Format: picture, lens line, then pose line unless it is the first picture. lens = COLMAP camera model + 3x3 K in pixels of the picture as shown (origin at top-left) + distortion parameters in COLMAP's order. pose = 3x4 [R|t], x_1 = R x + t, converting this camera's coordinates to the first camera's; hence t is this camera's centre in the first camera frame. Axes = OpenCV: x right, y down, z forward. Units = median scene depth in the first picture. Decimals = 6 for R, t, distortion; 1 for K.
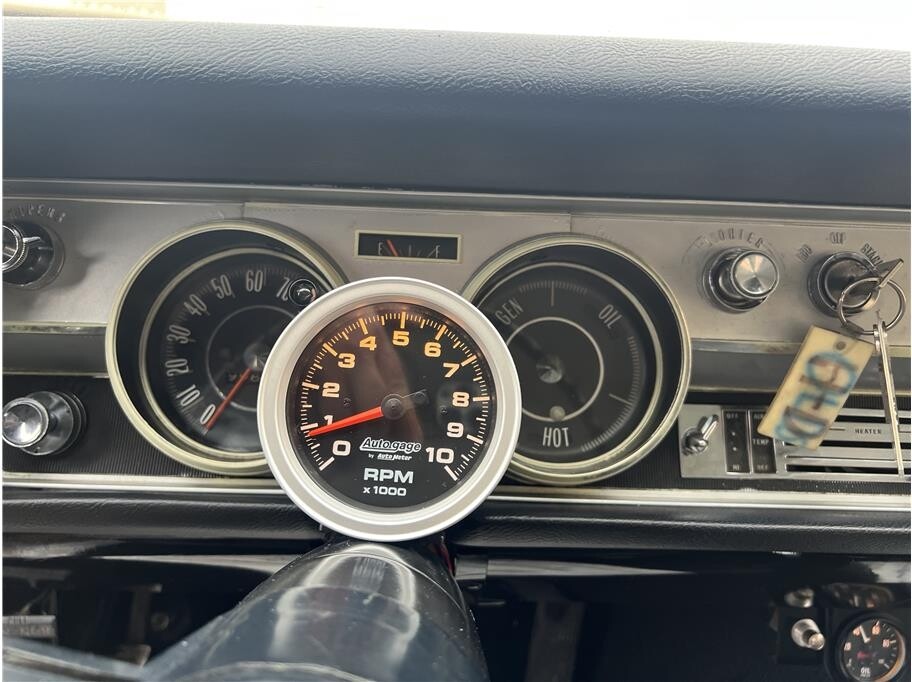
lens RADIAL K [[677.5, 0, 452.2], [0, 677.5, 340.0], [0, 0, 1]] dist [0.053265, -0.054626]
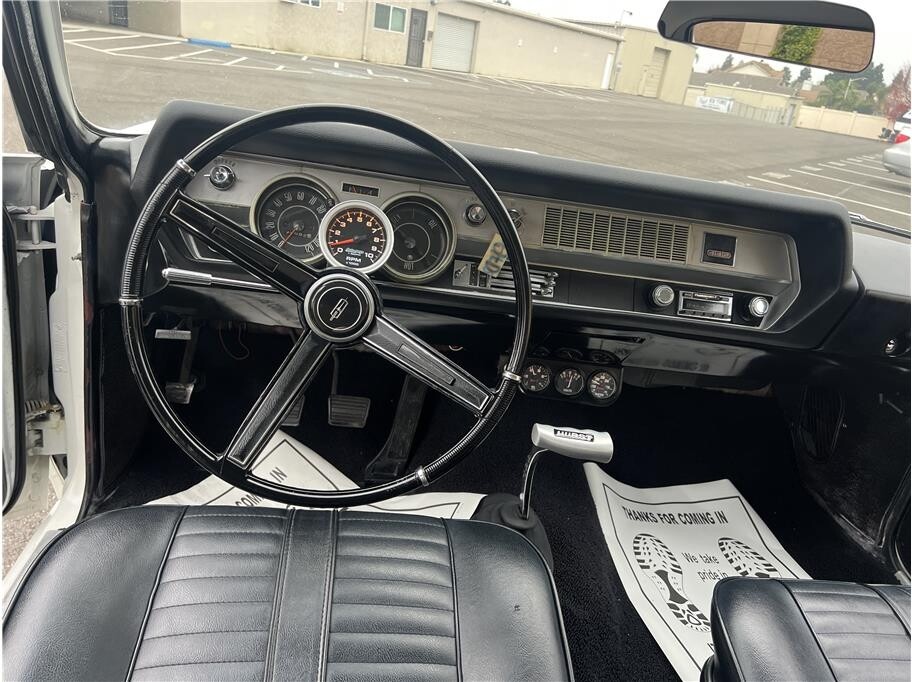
lens RADIAL K [[677.5, 0, 452.2], [0, 677.5, 340.0], [0, 0, 1]] dist [0.053265, -0.054626]
pose [[0.986769, 0.080381, 0.140807, -0.050148], [-0.093346, 0.991735, 0.088024, 0.247272], [-0.132568, -0.100003, 0.986116, -2.398887]]
